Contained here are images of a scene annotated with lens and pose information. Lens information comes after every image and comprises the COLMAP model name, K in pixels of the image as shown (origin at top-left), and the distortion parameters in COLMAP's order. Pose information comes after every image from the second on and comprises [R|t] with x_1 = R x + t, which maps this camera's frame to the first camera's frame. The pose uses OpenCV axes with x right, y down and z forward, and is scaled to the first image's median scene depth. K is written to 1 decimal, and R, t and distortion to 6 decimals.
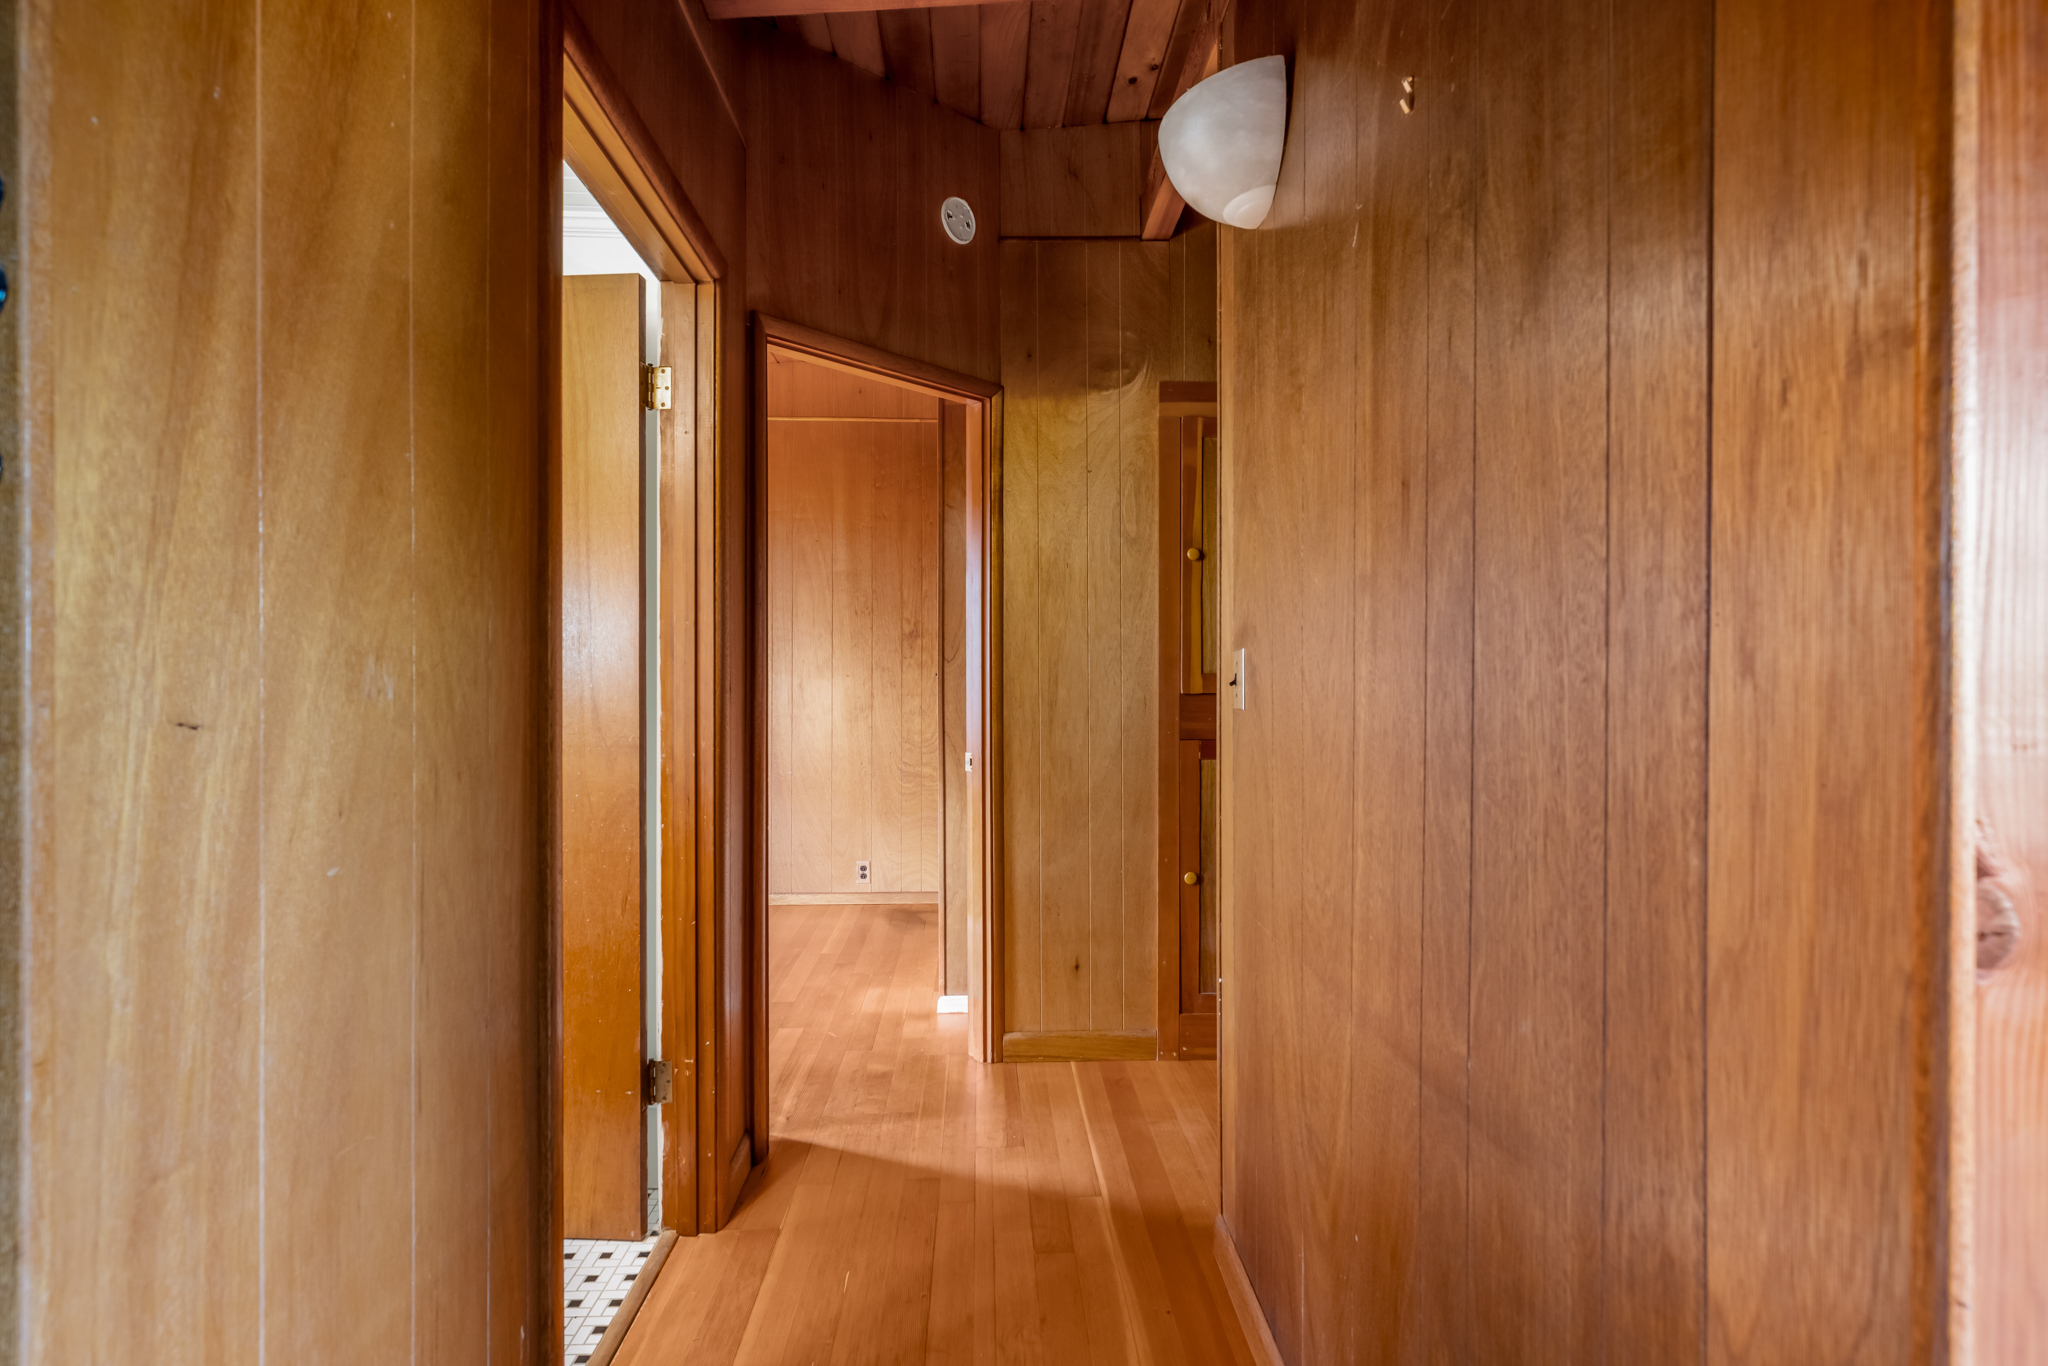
lens RADIAL K [[937.3, 0, 1031.3], [0, 937.3, 678.6], [0, 0, 1]] dist [-0.011860, 0.006247]
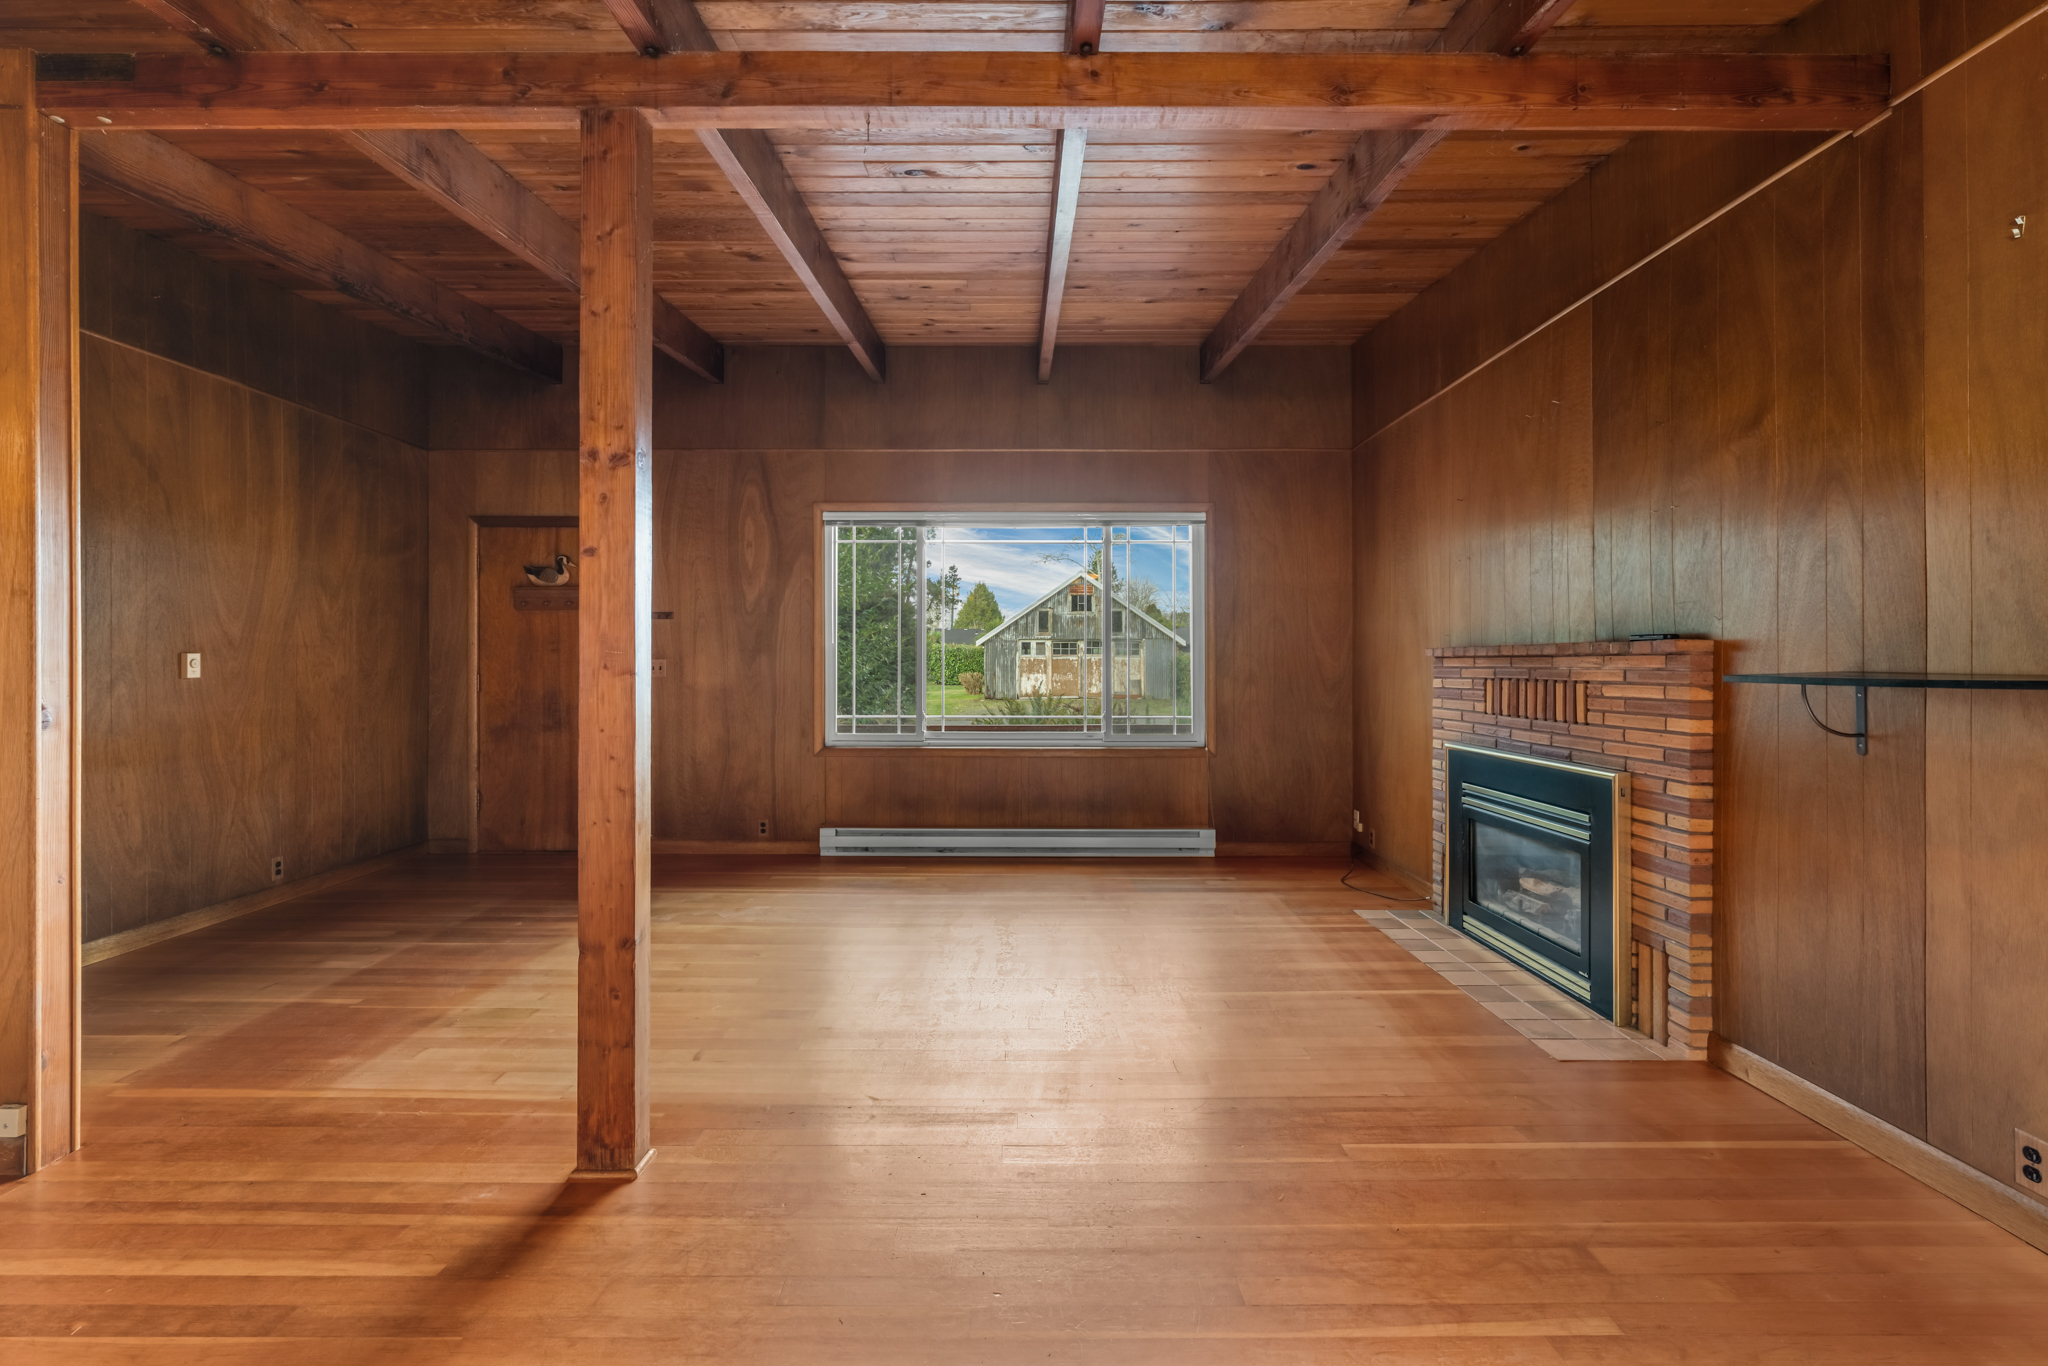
lens RADIAL K [[937.3, 0, 985.3], [0, 937.3, 662.0], [0, 0, 1]] dist [-0.011860, 0.006247]
pose [[0.089043, -0.005589, 0.996012, -0.782605], [0.005197, 0.999973, 0.005147, -0.006713], [-0.996014, 0.004718, 0.089069, -1.004495]]
